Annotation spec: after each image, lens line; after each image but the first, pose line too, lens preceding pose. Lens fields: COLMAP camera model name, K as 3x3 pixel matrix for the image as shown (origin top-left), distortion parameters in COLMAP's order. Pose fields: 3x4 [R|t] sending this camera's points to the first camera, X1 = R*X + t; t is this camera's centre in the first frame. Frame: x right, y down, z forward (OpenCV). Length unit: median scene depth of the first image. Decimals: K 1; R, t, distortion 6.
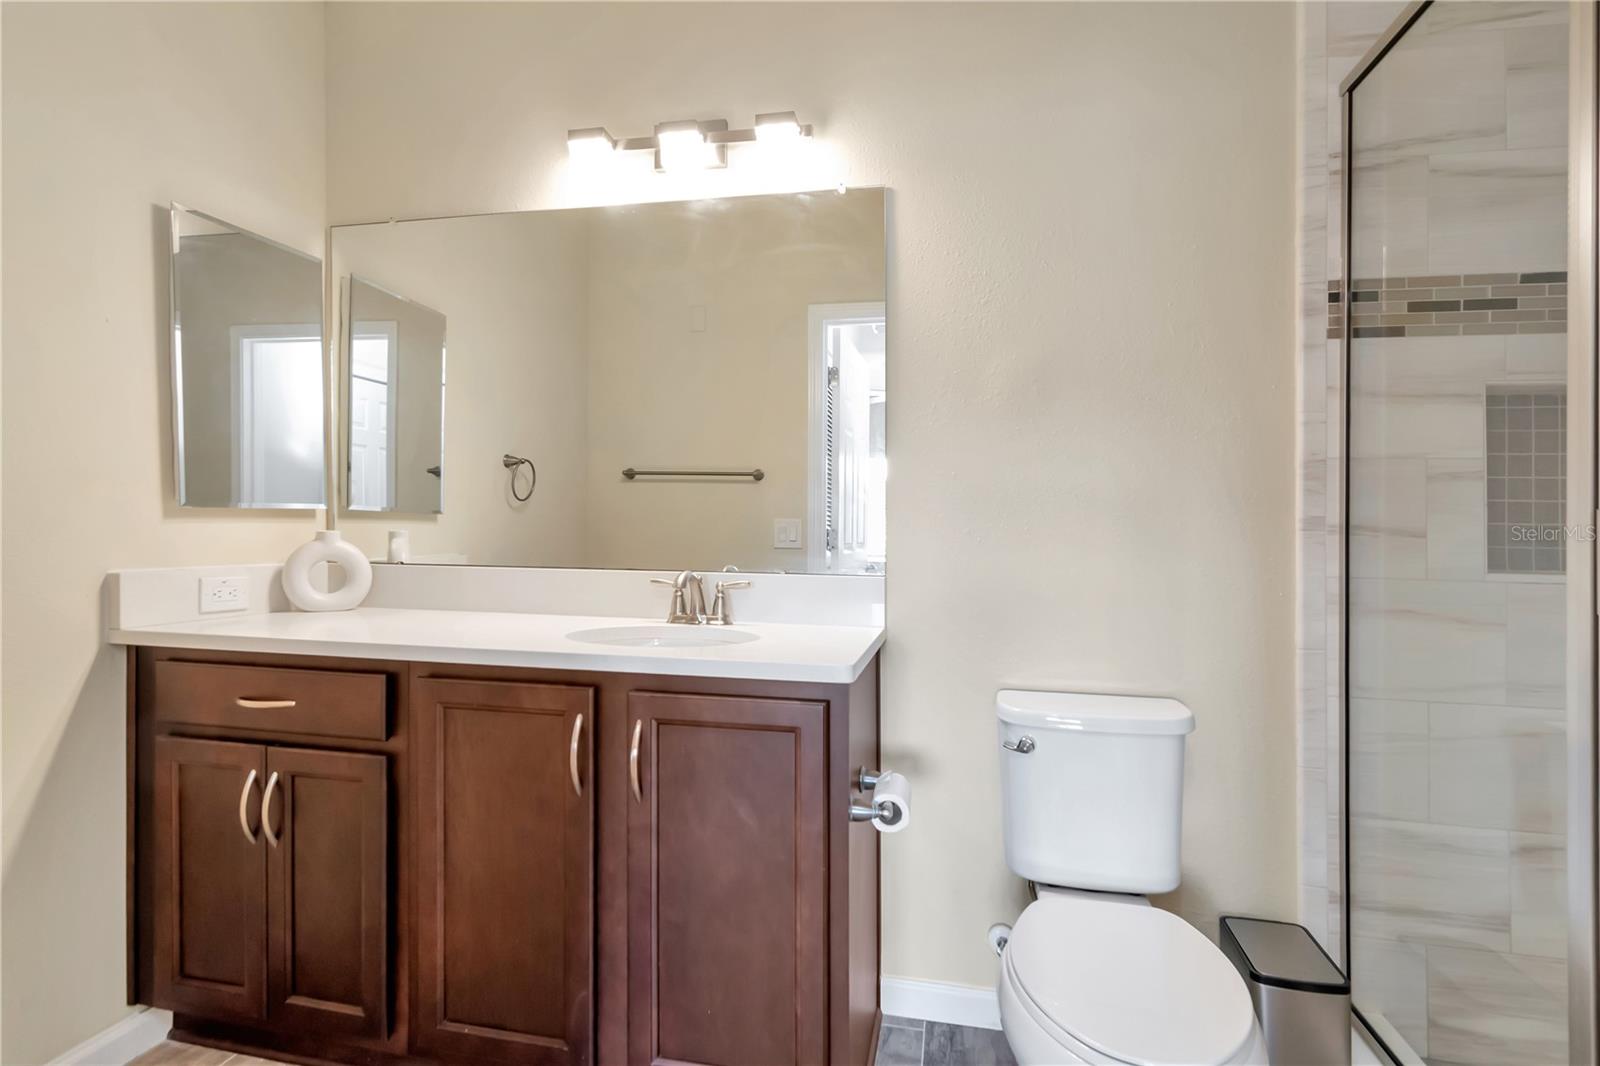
lens RADIAL K [[777.1, 0, 808.3], [0, 777.1, 540.5], [0, 0, 1]] dist [-0.007042, -0.003897]
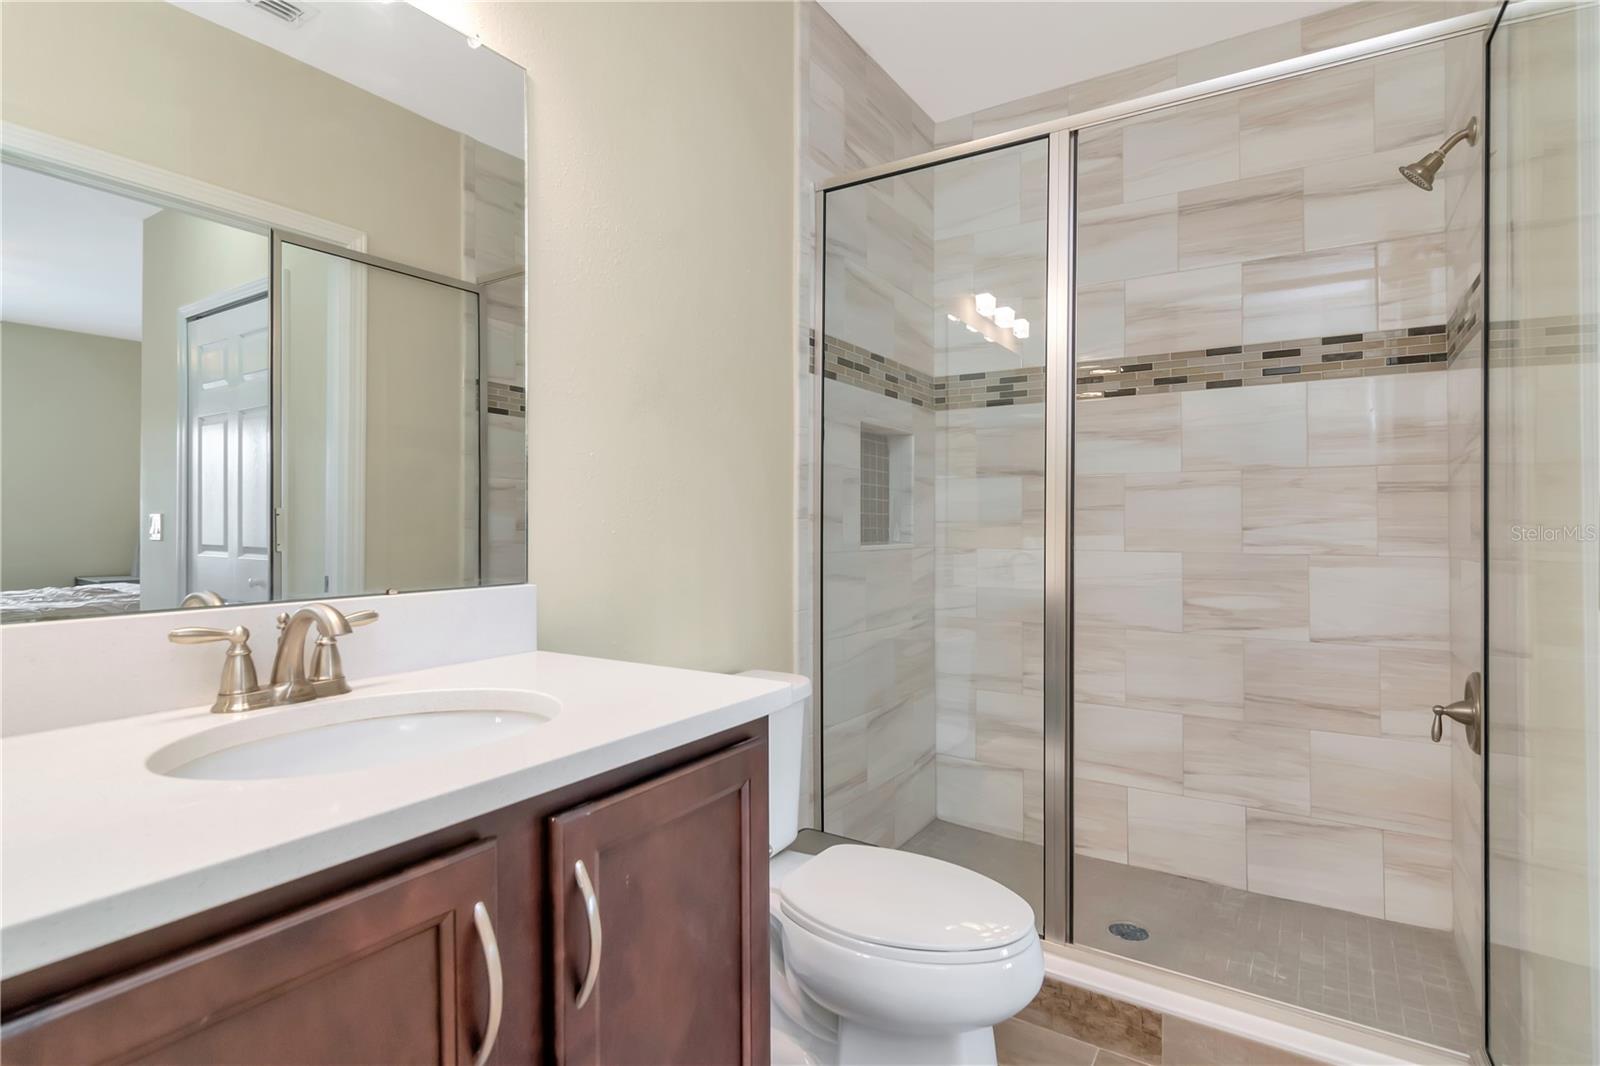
lens RADIAL K [[777.1, 0, 794.2], [0, 777.1, 520.0], [0, 0, 1]] dist [-0.007042, -0.003897]
pose [[0.384564, -0.011471, 0.923027, -0.561394], [0.009872, 0.999917, 0.008313, -0.021582], [-0.923046, 0.005915, 0.384645, 0.518368]]
